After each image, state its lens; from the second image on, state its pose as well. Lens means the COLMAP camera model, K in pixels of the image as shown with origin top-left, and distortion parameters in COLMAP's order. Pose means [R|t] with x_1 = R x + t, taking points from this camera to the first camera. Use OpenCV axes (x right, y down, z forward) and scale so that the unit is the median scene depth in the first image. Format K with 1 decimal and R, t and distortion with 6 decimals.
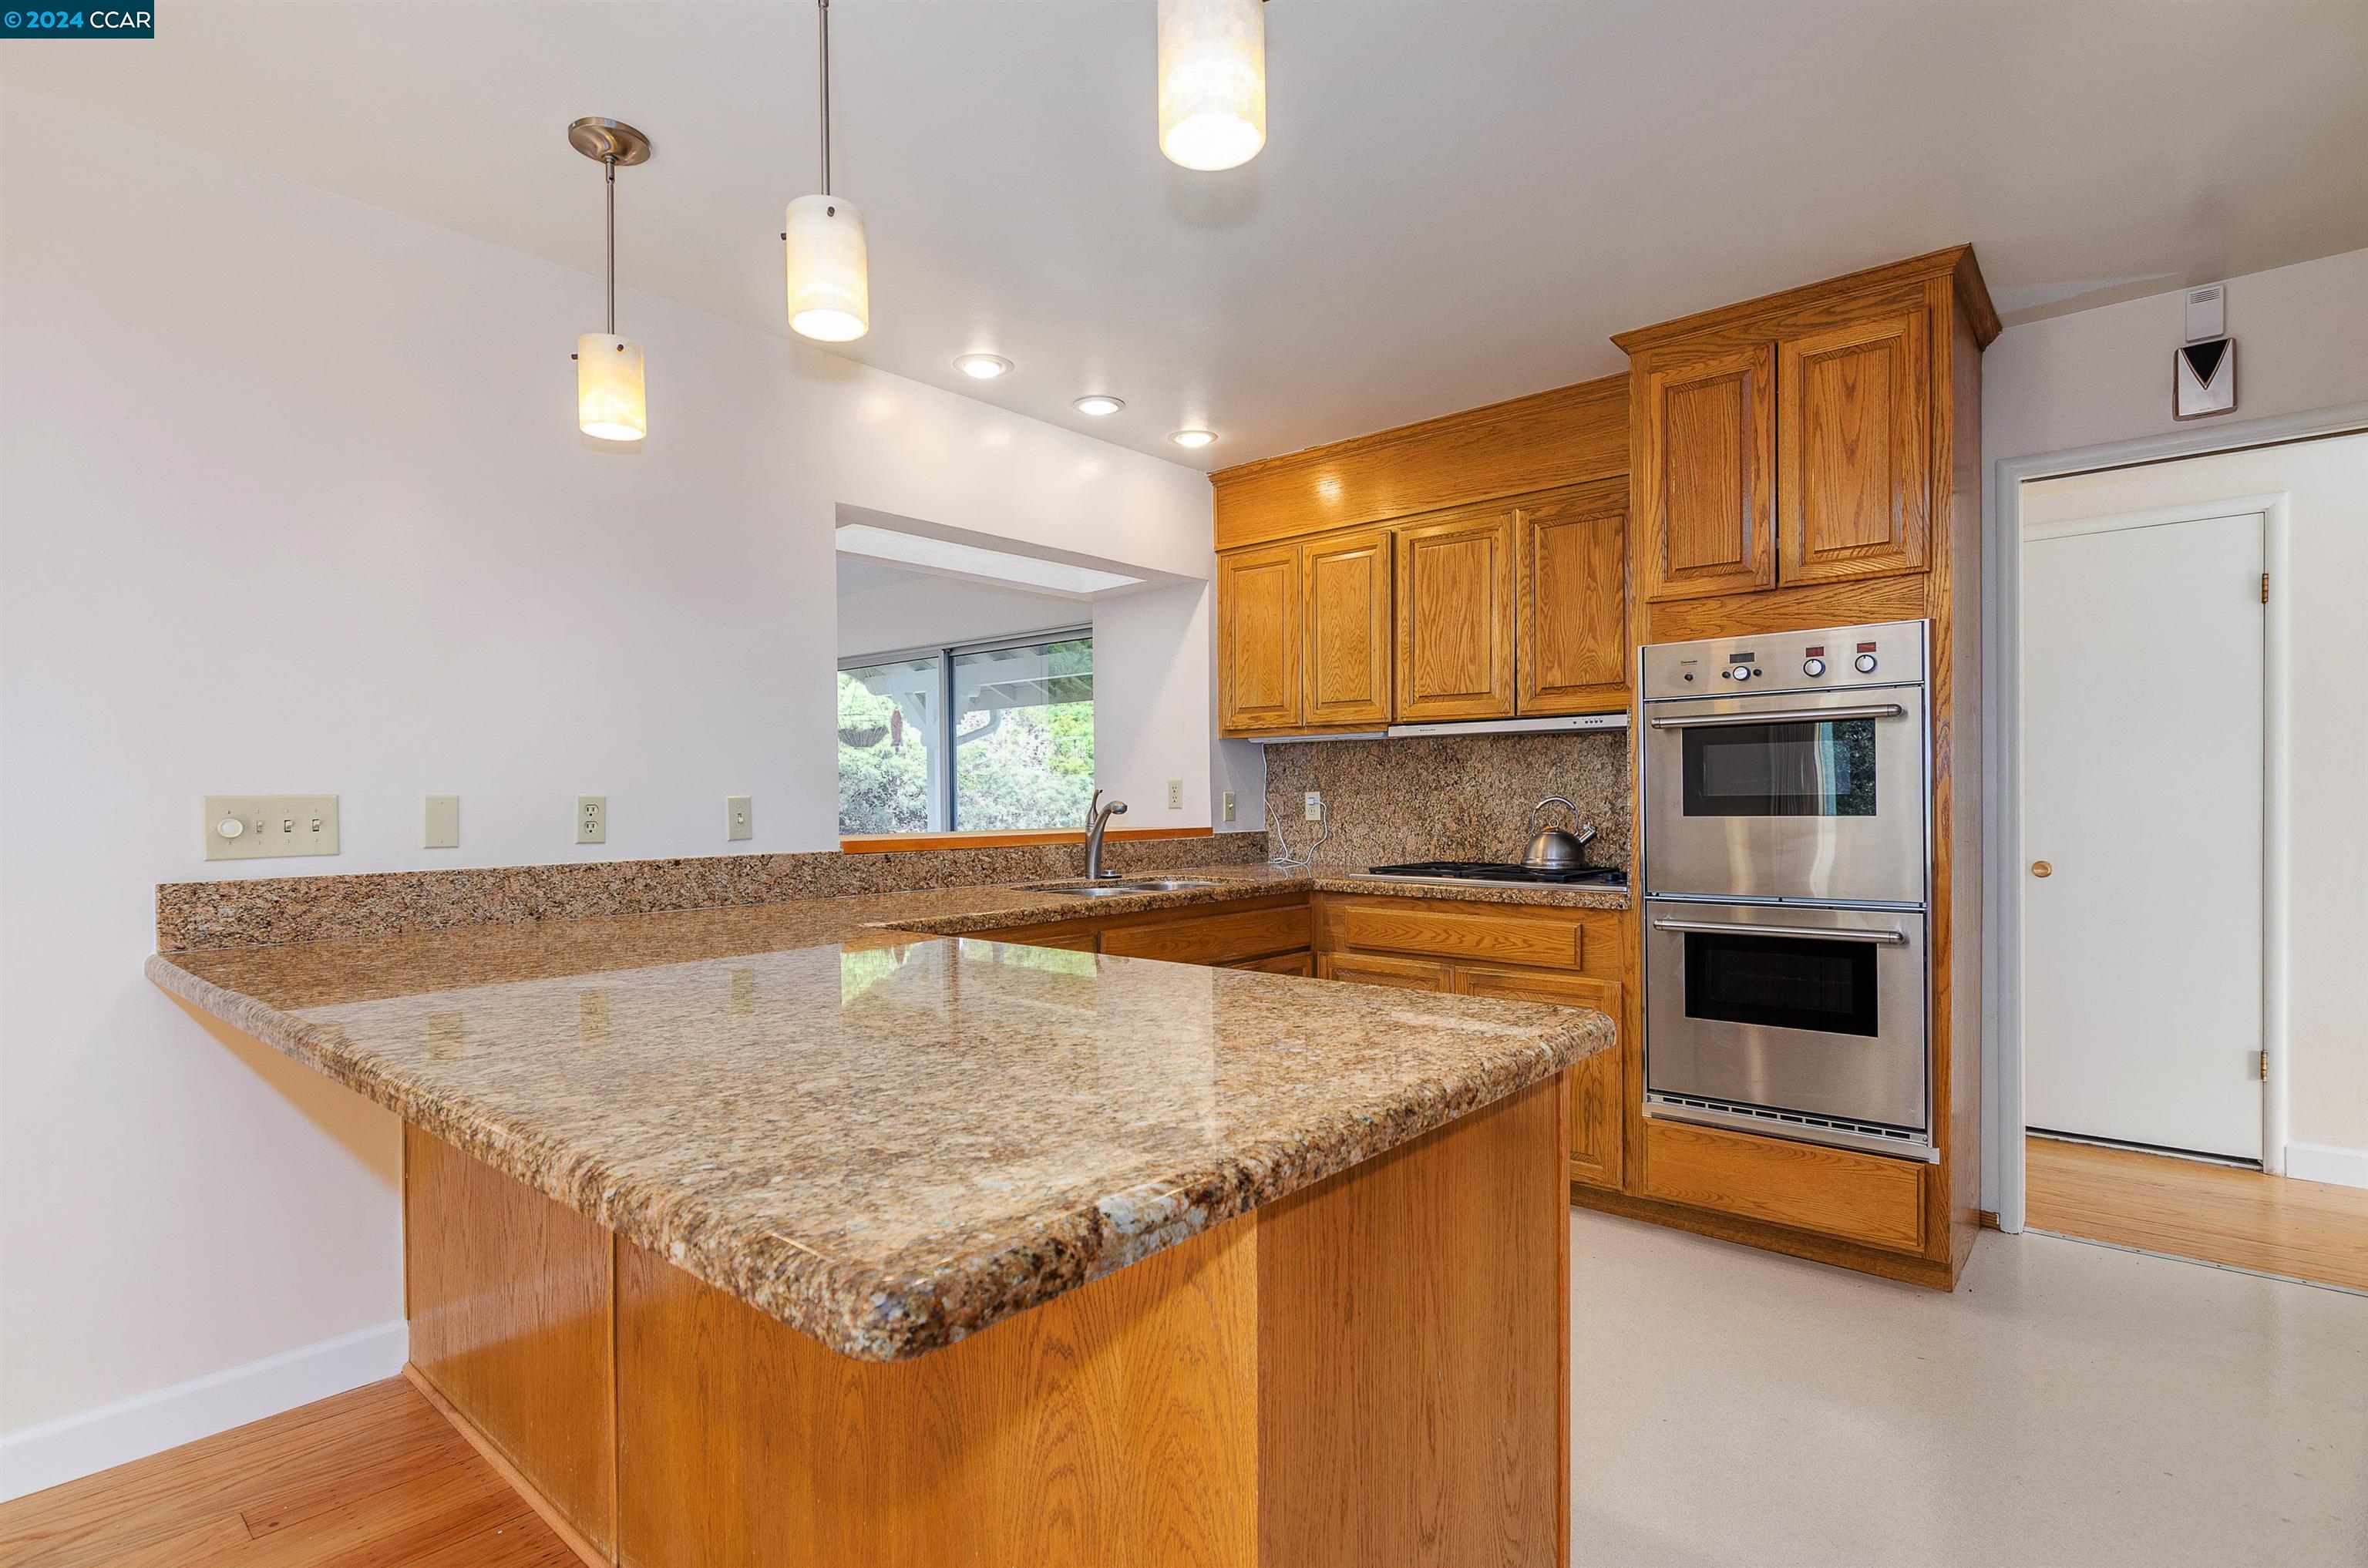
lens RADIAL K [[1149.0, 0, 1162.5], [0, 1149.0, 810.1], [0, 0, 1]] dist [0.003122, 0.000256]
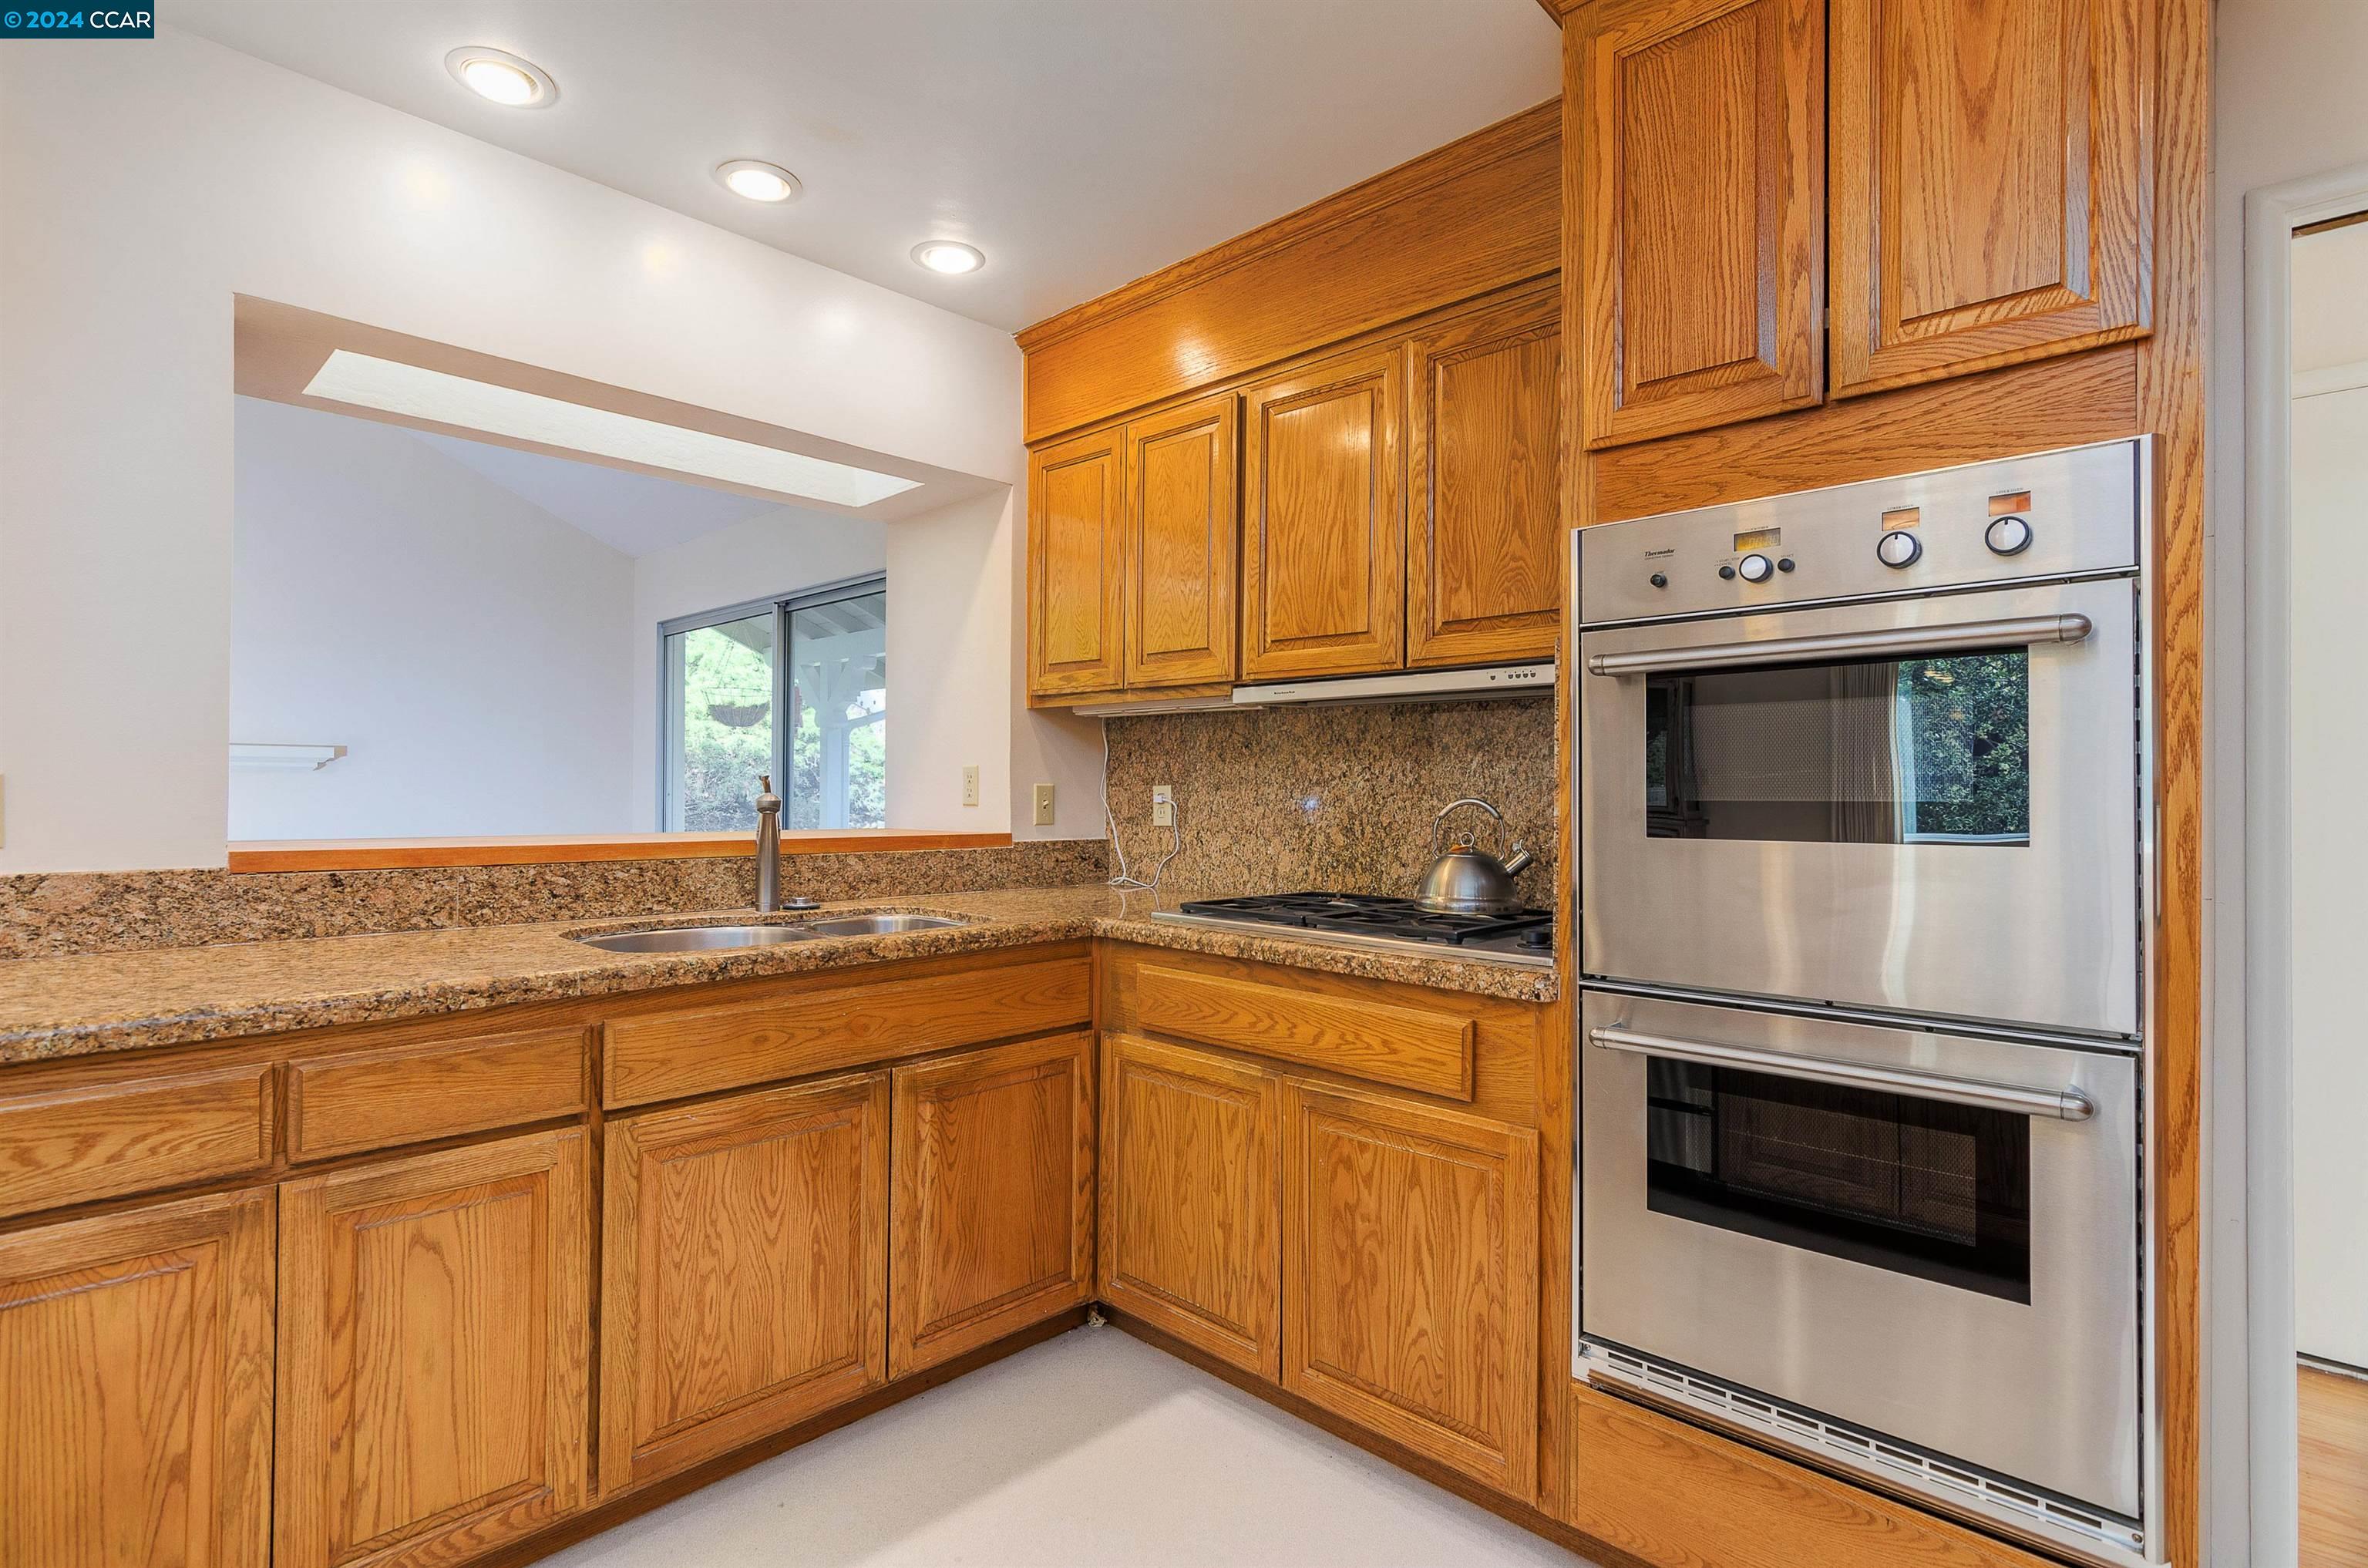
lens RADIAL K [[1130.0, 0, 1170.2], [0, 1130.0, 785.6], [0, 0, 1]] dist [-0.001664, 0.001018]
pose [[0.998732, 0.016233, -0.047658, 0.233160], [-0.017056, 0.999712, -0.016904, -0.005794], [0.047370, 0.017695, 0.998721, 0.420845]]
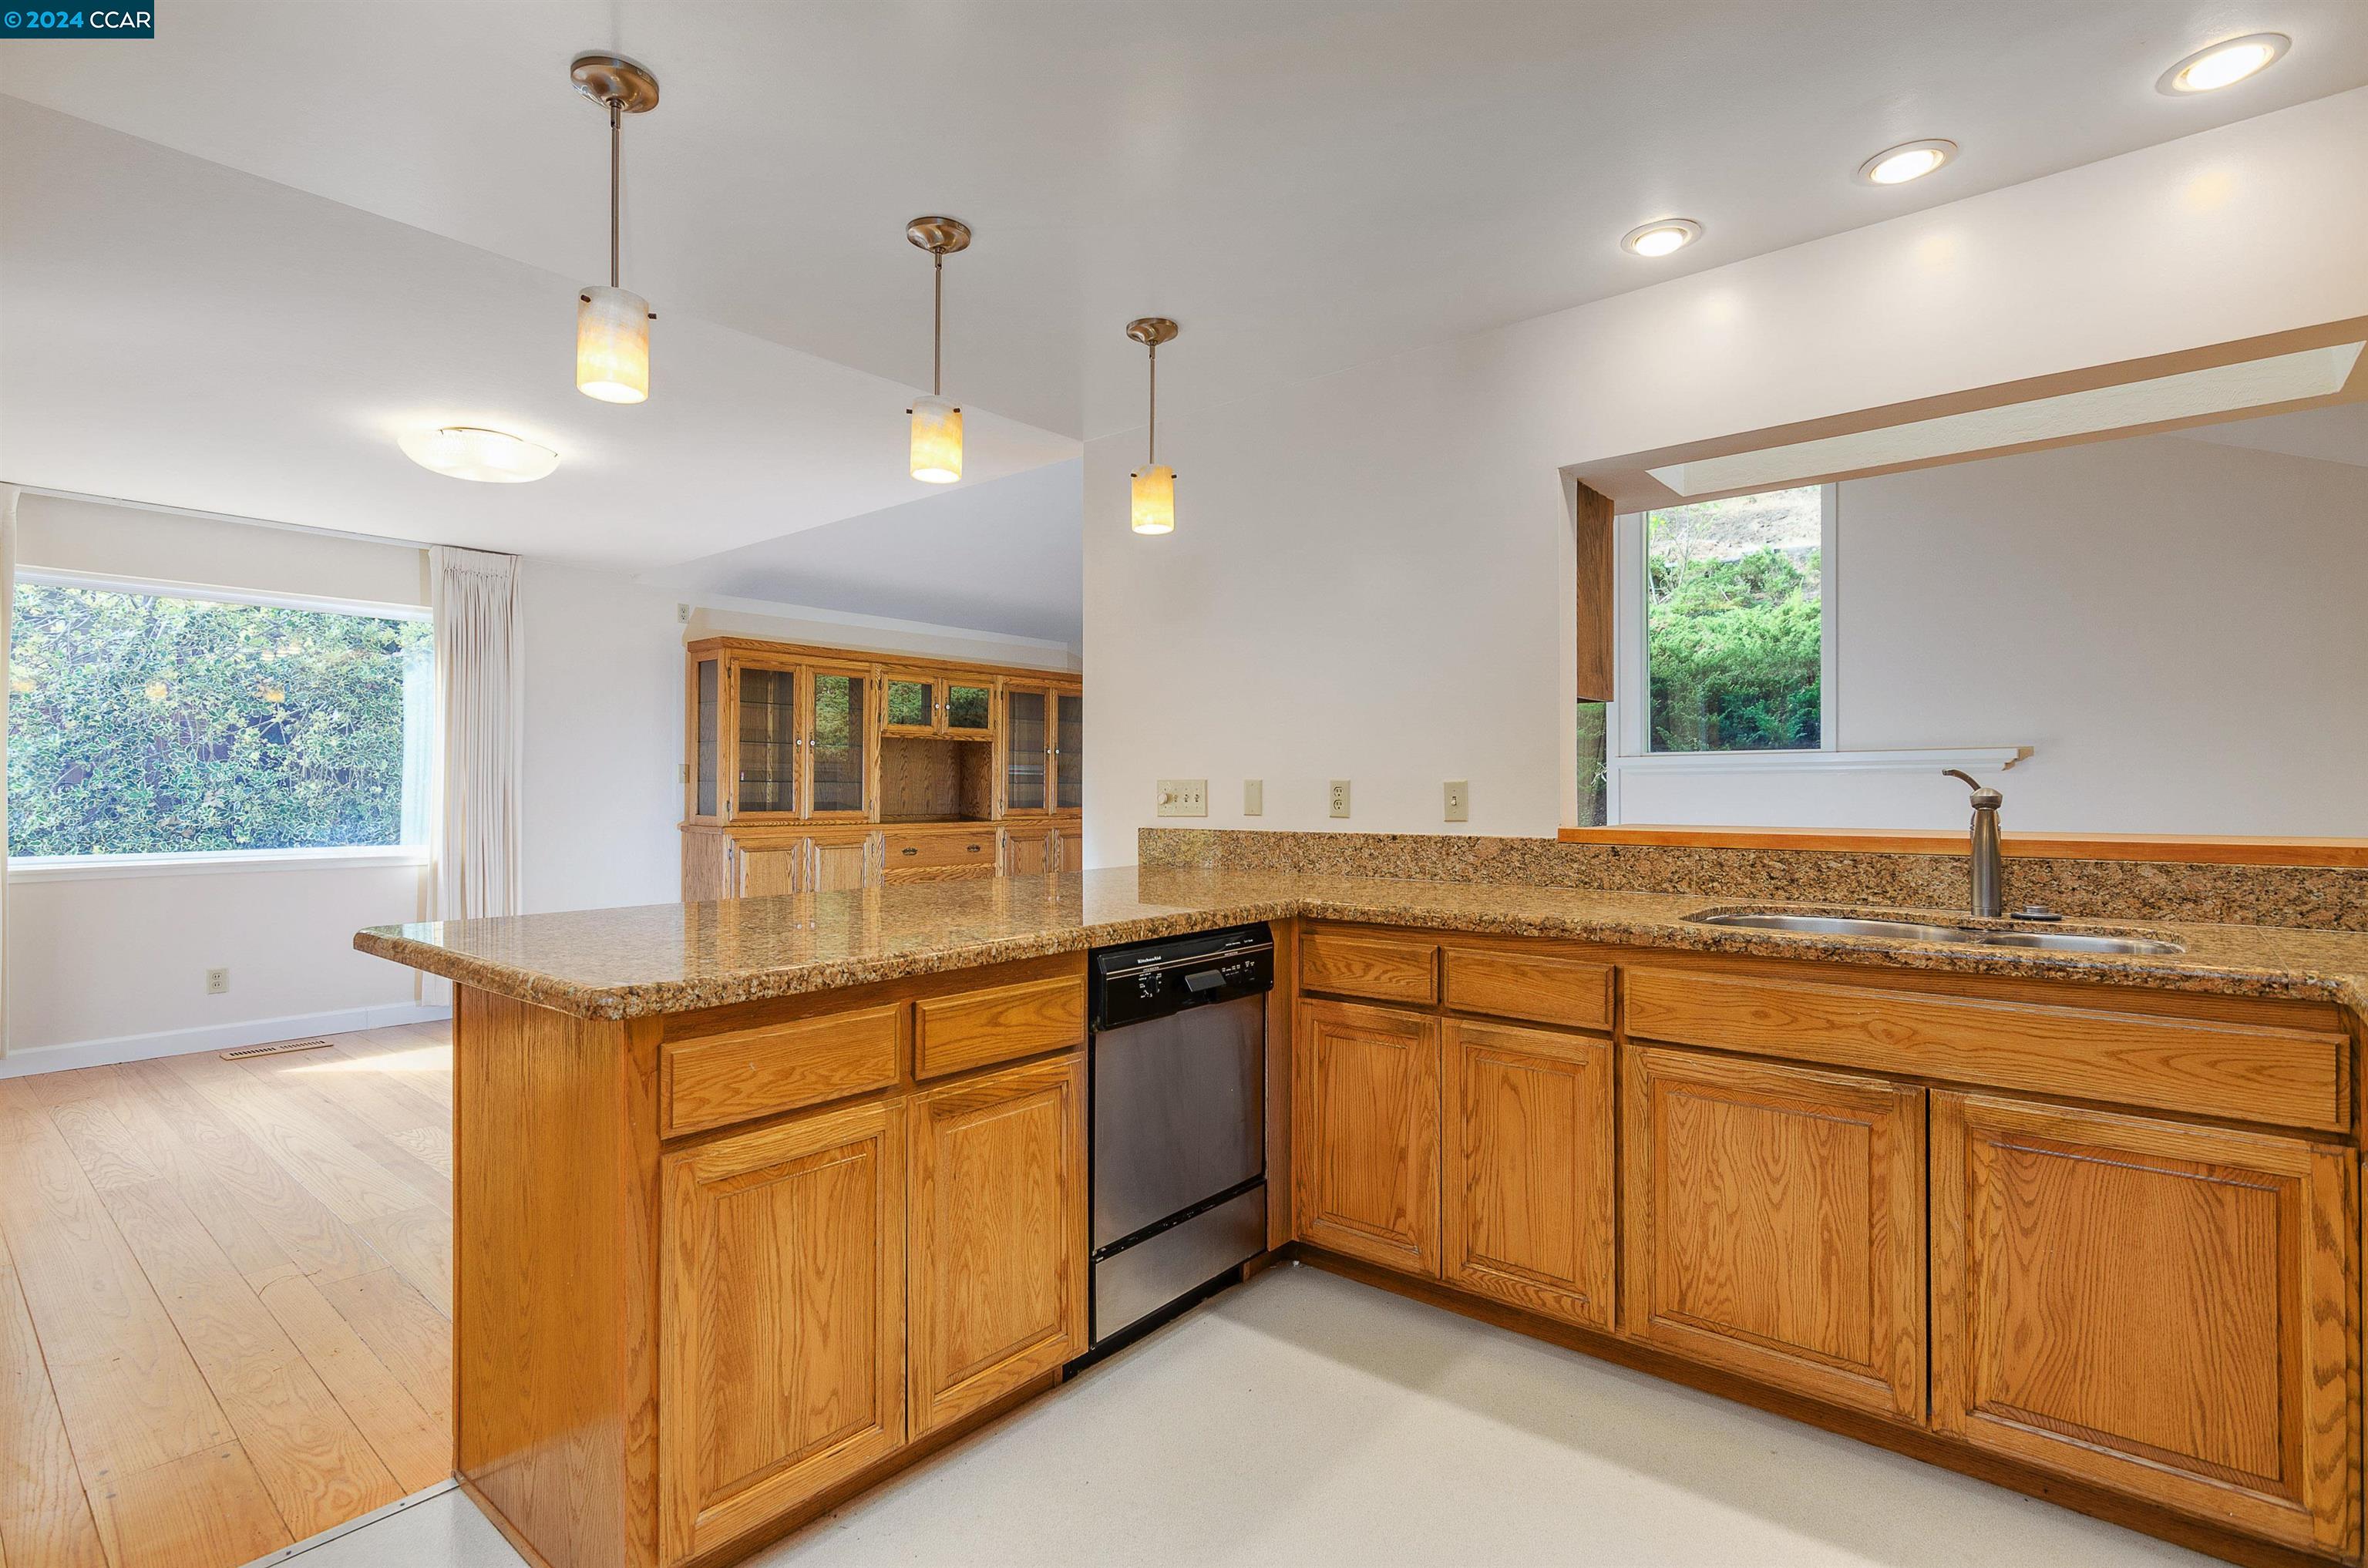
lens RADIAL K [[1130.0, 0, 1170.2], [0, 1130.0, 785.6], [0, 0, 1]] dist [-0.001664, 0.001018]
pose [[0.027013, 0.007675, -0.999606, 0.613026], [-0.009215, 0.999930, 0.007428, -0.011330], [0.999593, 0.009011, 0.027081, 0.639784]]
